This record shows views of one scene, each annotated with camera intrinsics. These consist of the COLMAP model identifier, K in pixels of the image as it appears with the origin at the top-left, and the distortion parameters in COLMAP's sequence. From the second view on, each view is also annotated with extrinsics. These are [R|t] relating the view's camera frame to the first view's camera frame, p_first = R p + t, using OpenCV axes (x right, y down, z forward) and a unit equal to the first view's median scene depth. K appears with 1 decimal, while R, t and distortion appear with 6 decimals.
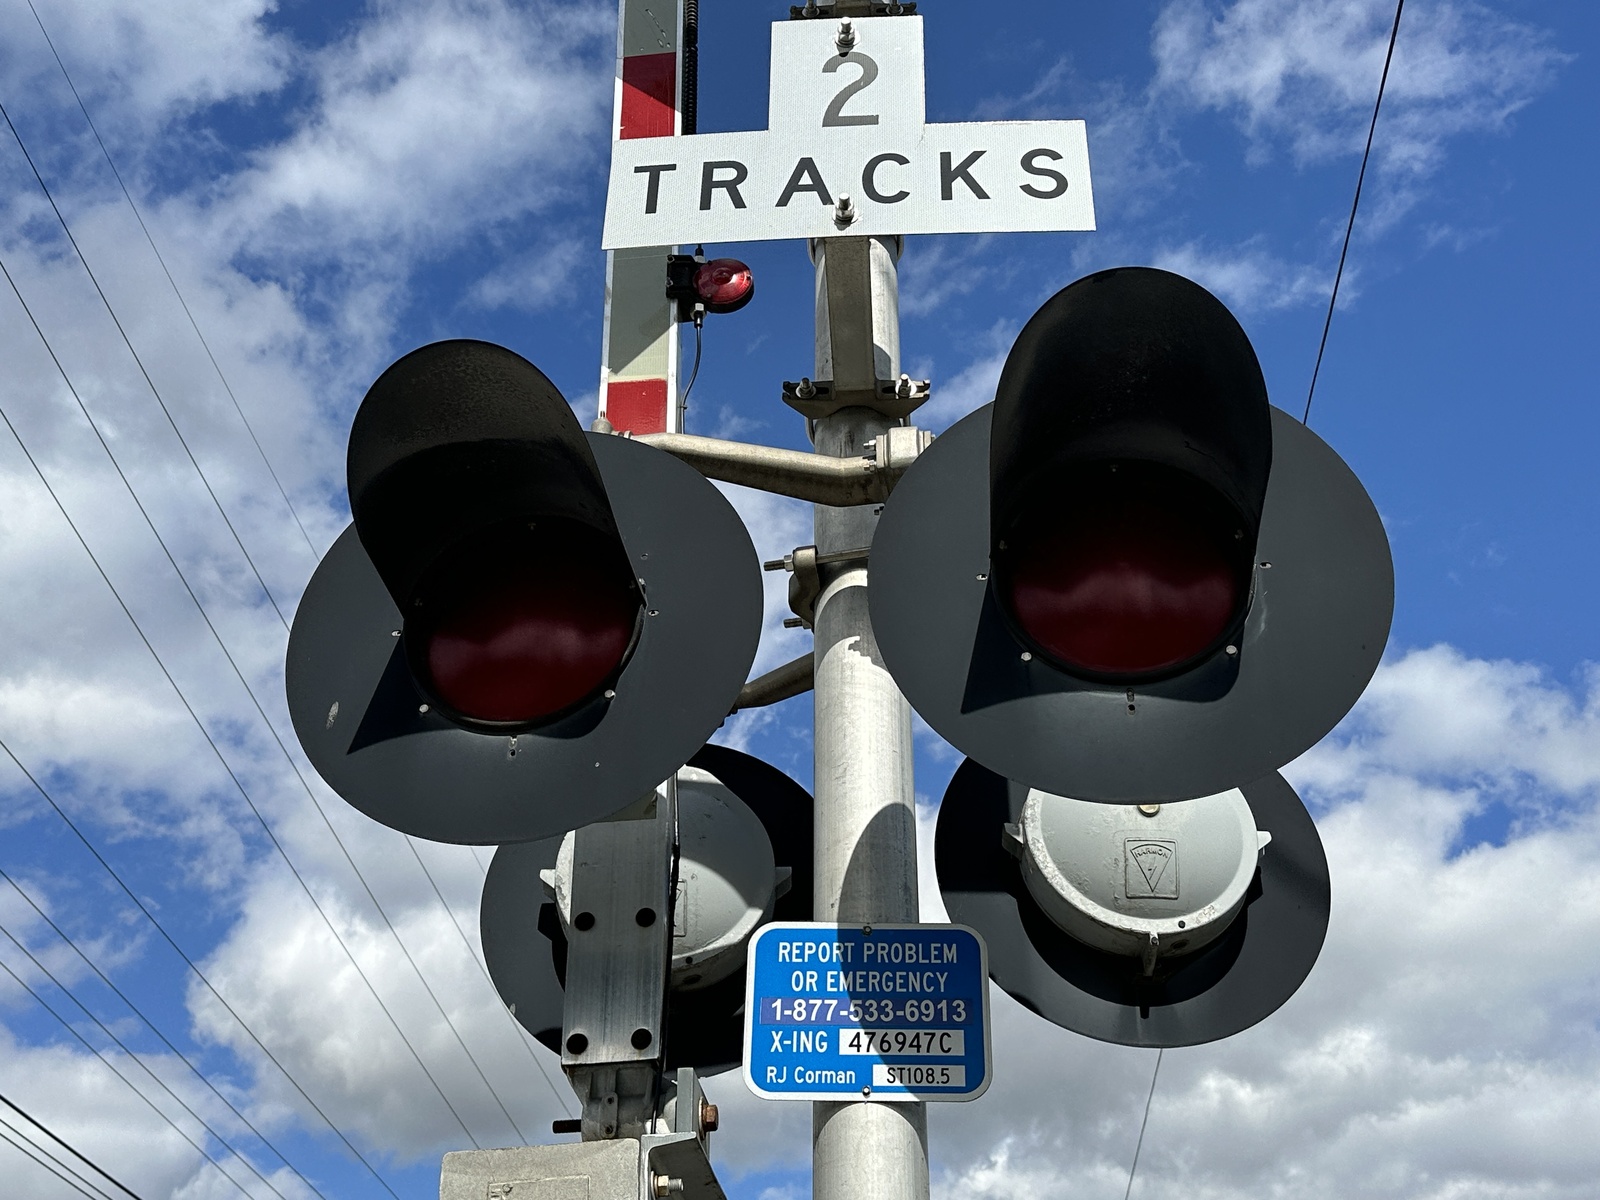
lens RADIAL K [[1851.7, 0, 797.2], [0, 1851.7, 563.0], [0, 0, 1]] dist [0.254316, -0.659315]
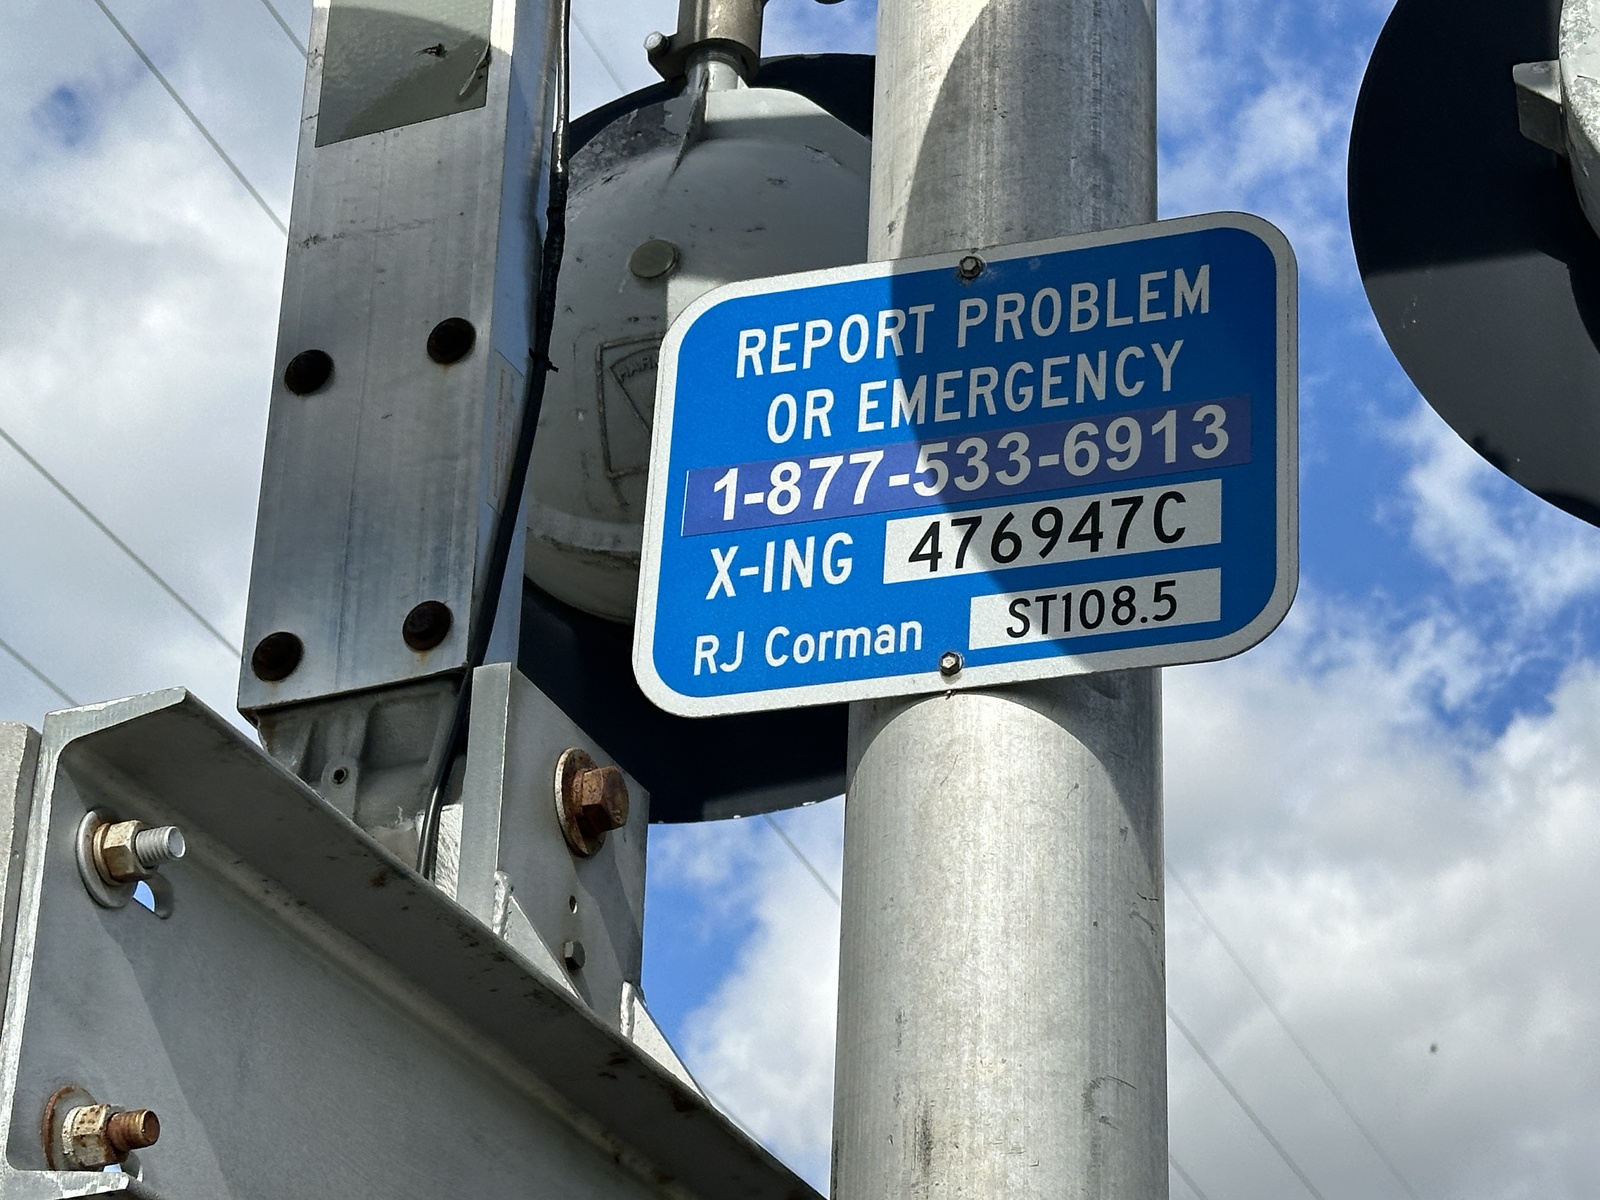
lens RADIAL K [[3516.8, 0, 805.7], [0, 3516.8, 600.8], [0, 0, 1]] dist [0.045910, 0.898181]
pose [[0.958329, -0.105364, -0.265527, 0.183510], [0.131328, 0.987945, 0.081957, 0.204612], [0.253691, -0.113412, 0.960614, 0.344645]]
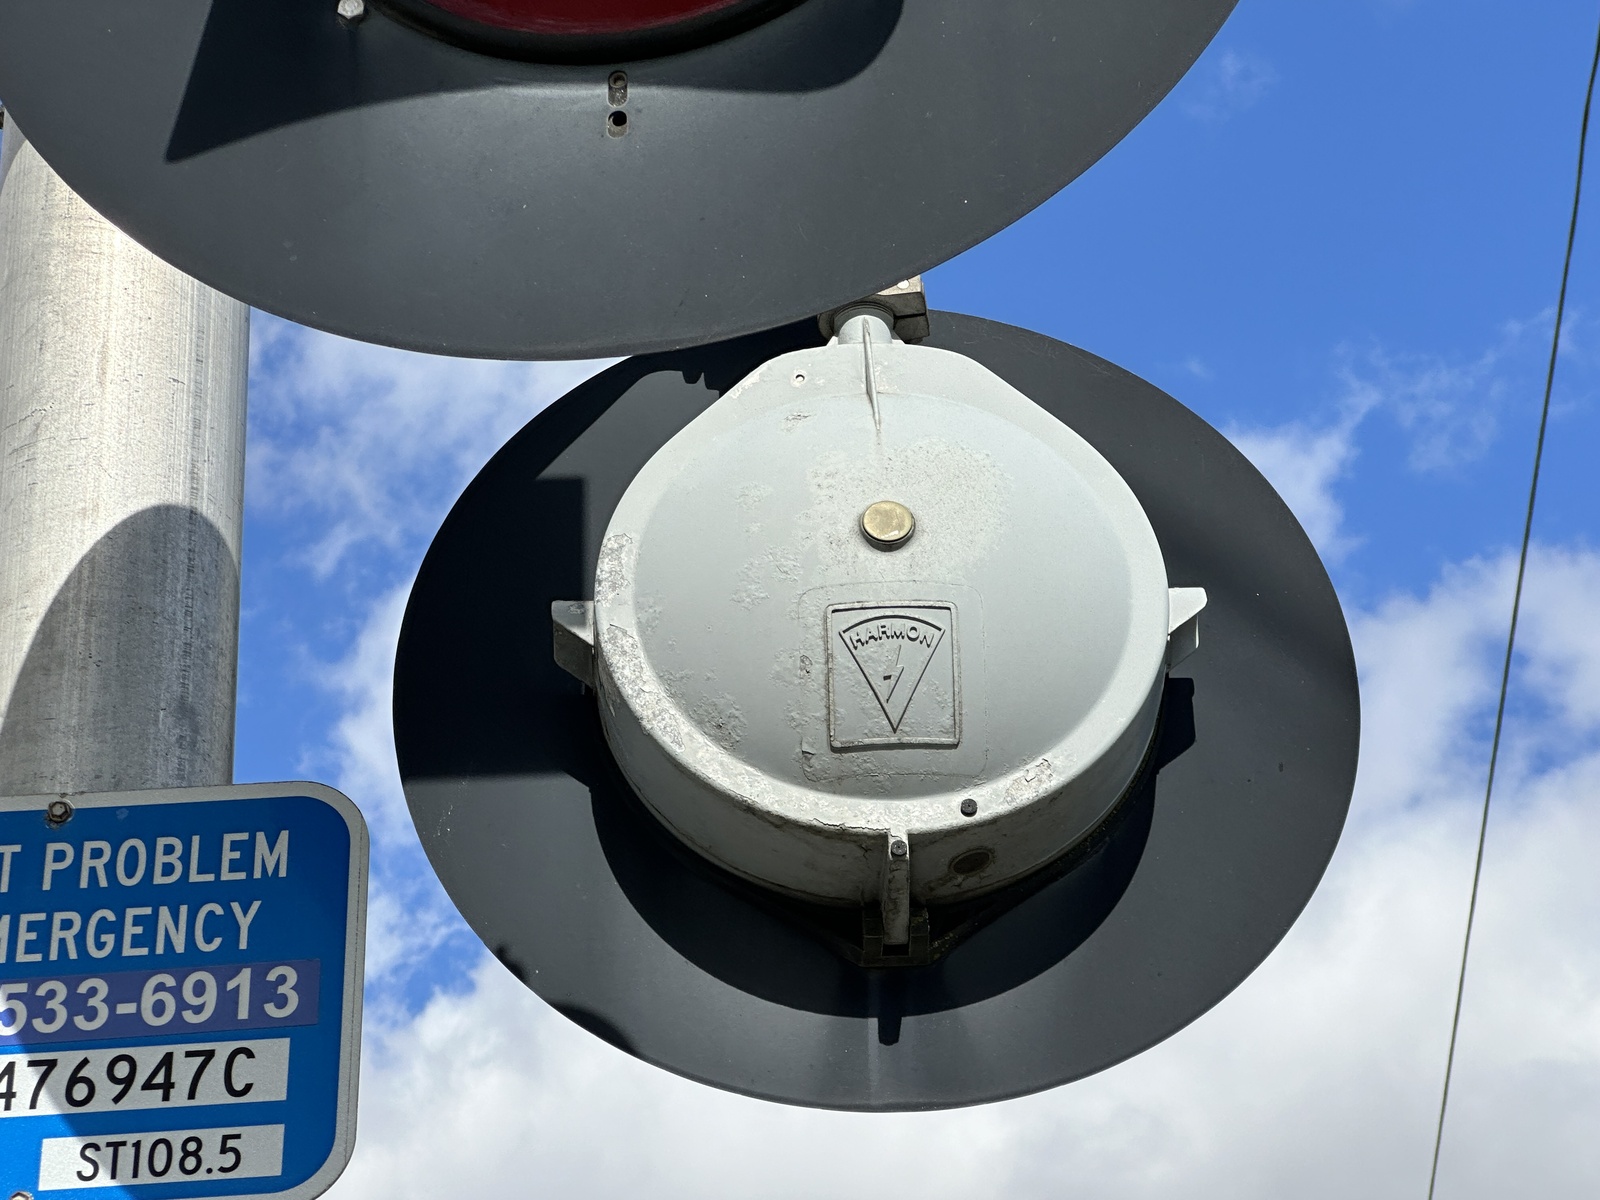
lens RADIAL K [[3832.8, 0, 831.1], [0, 3832.8, 609.2], [0, 0, 1]] dist [0.363108, -1.004881]
pose [[0.998510, -0.044078, 0.032184, 0.174794], [0.042556, 0.998010, 0.046530, 0.127860], [-0.034171, -0.045091, 0.998398, 0.210243]]
